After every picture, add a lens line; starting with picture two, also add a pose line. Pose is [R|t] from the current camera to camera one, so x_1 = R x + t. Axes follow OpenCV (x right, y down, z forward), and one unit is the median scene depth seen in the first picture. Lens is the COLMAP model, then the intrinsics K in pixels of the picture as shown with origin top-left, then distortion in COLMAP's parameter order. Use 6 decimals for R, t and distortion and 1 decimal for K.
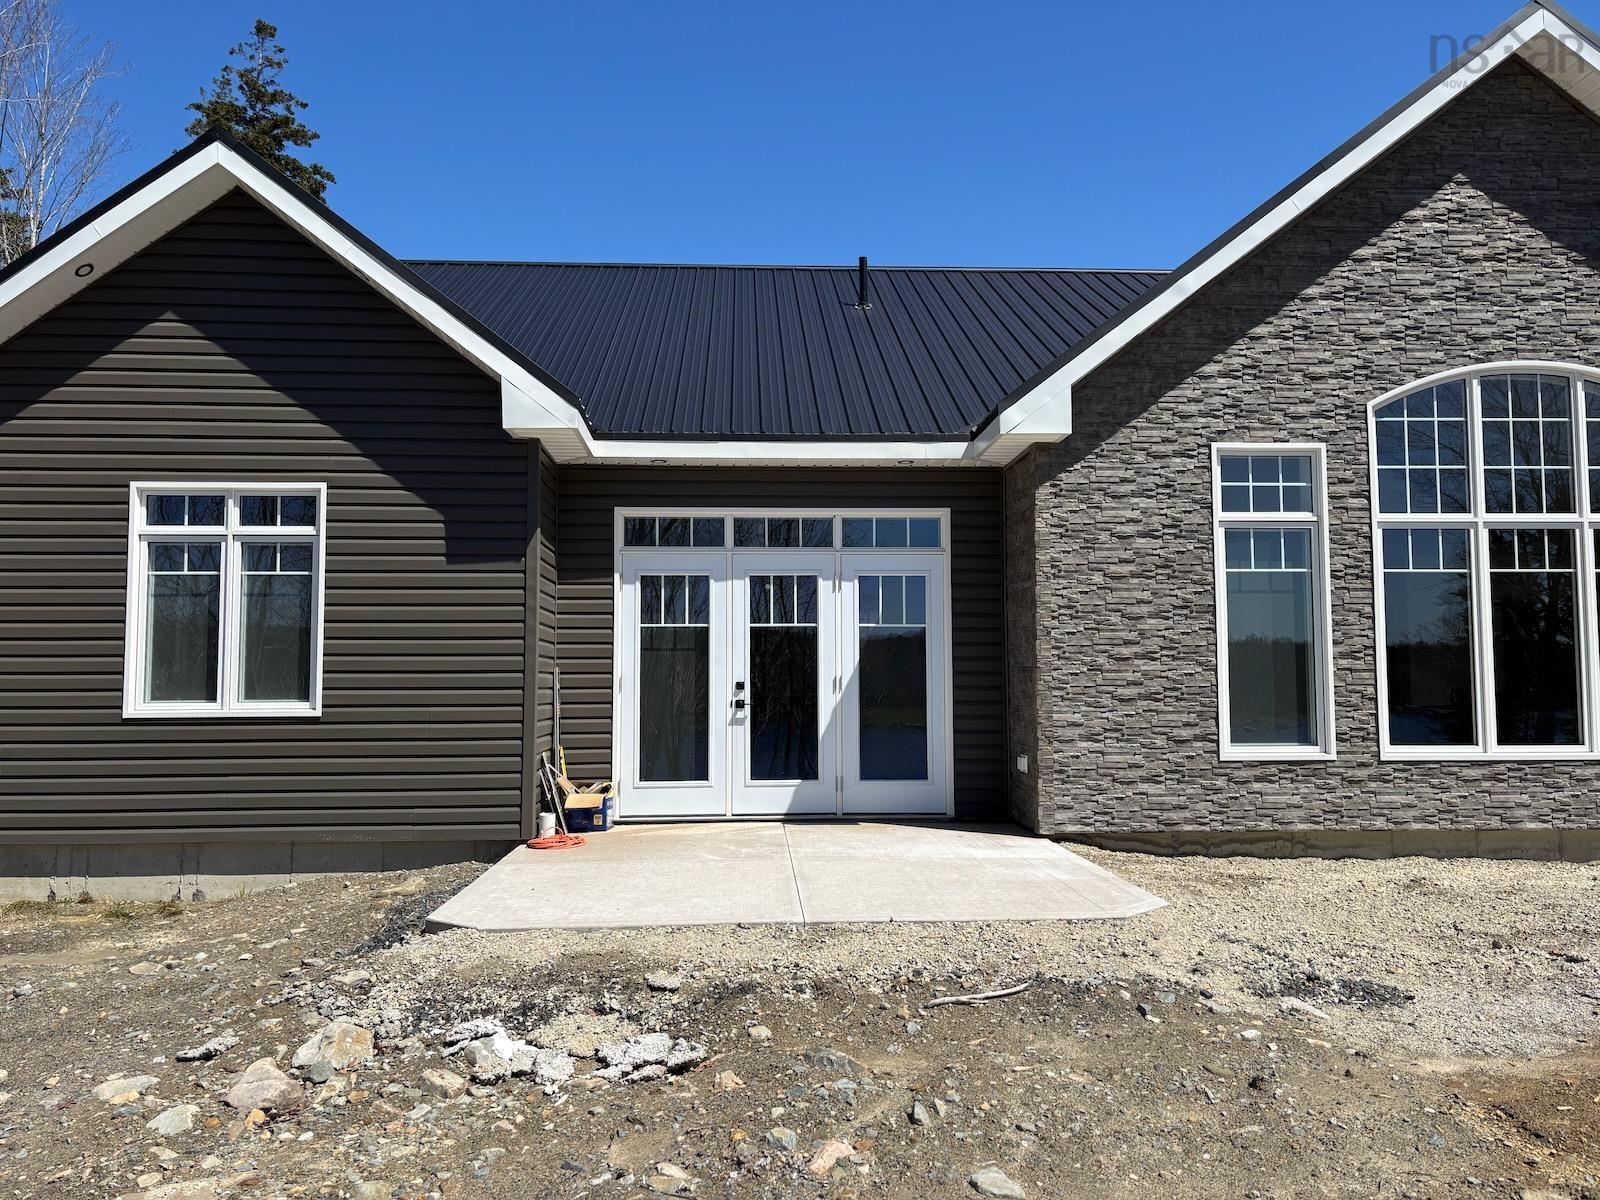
lens RADIAL K [[1298.8, 0, 736.5], [0, 1298.8, 617.3], [0, 0, 1]] dist [0.067272, -0.045430]
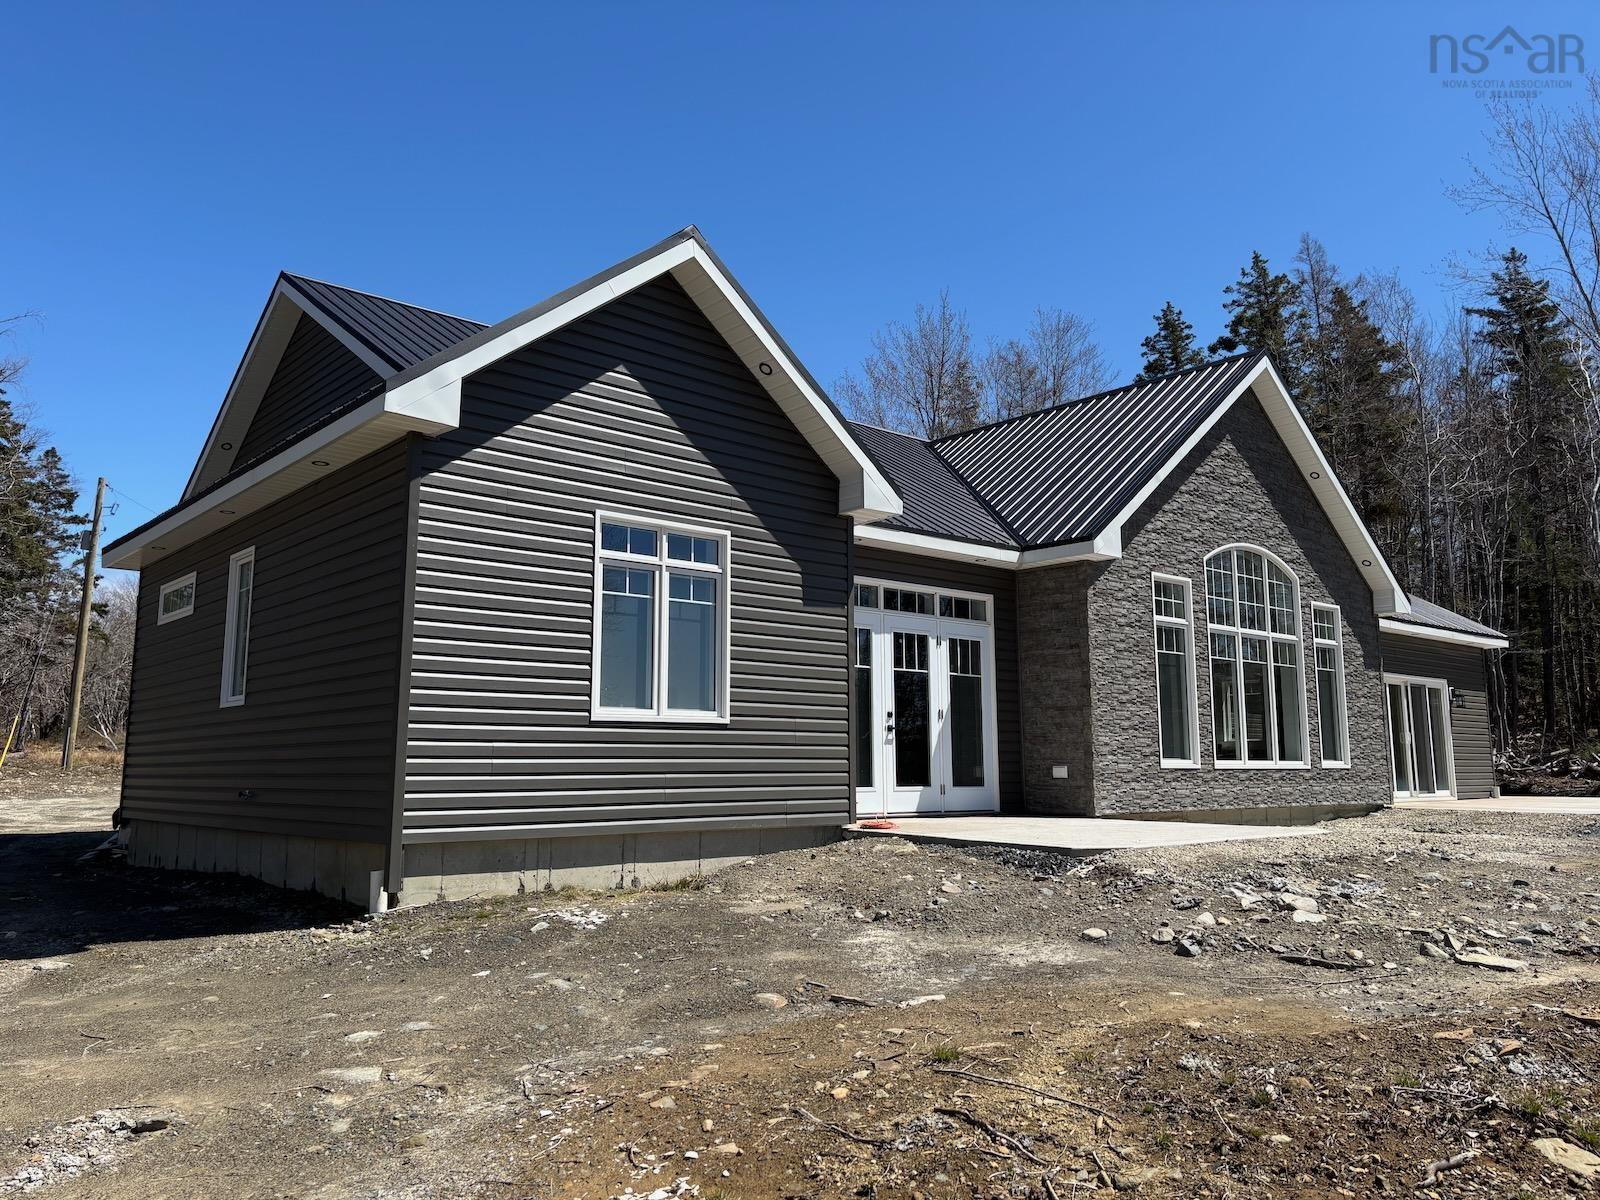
lens RADIAL K [[1217.2, 0, 802.5], [0, 1217.2, 601.9], [0, 0, 1]] dist [0.084202, -0.015315]
pose [[0.784371, 0.087750, 0.614053, -0.905448], [-0.040318, 0.995062, -0.090698, 0.059409], [-0.618980, 0.046383, 0.784036, 0.077797]]
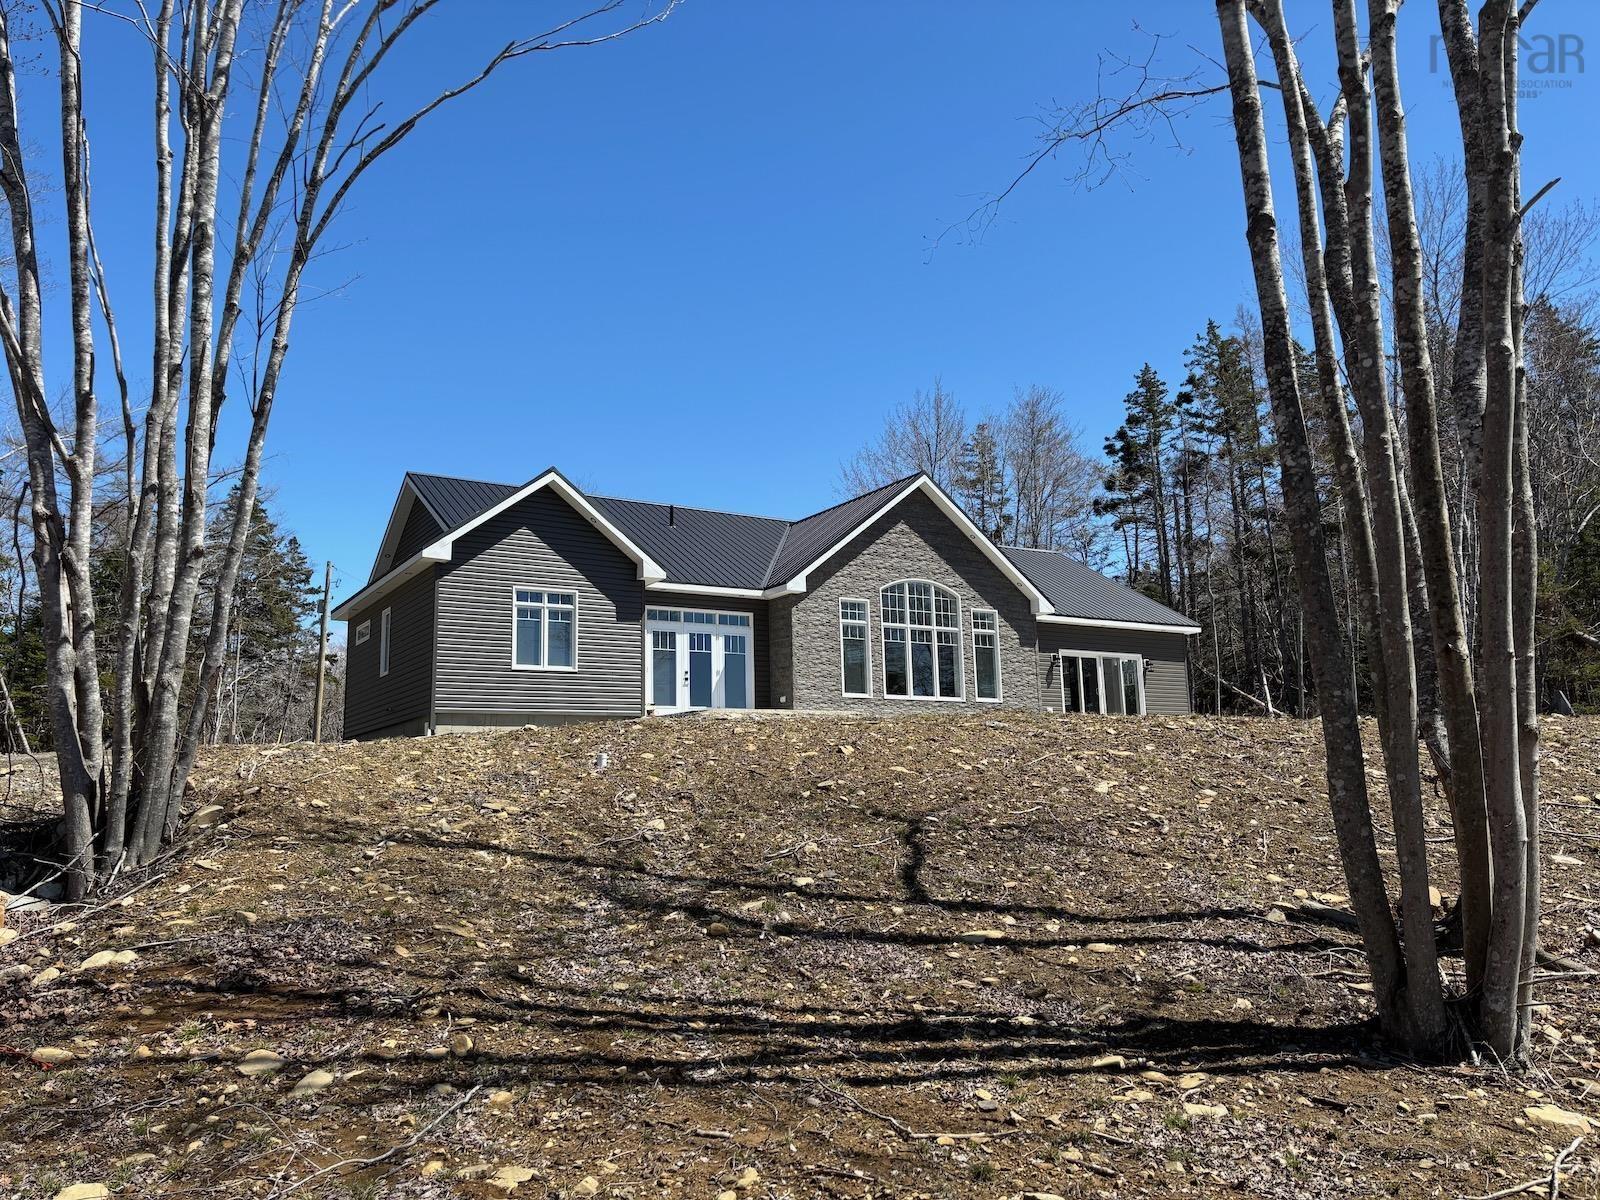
lens RADIAL K [[1217.2, 0, 799.9], [0, 1217.2, 611.8], [0, 0, 1]] dist [0.084202, -0.015315]
pose [[0.869899, 0.059808, 0.489591, -1.138124], [-0.008420, 0.994277, -0.106499, 0.212281], [-0.493159, 0.088521, 0.865424, -1.463983]]
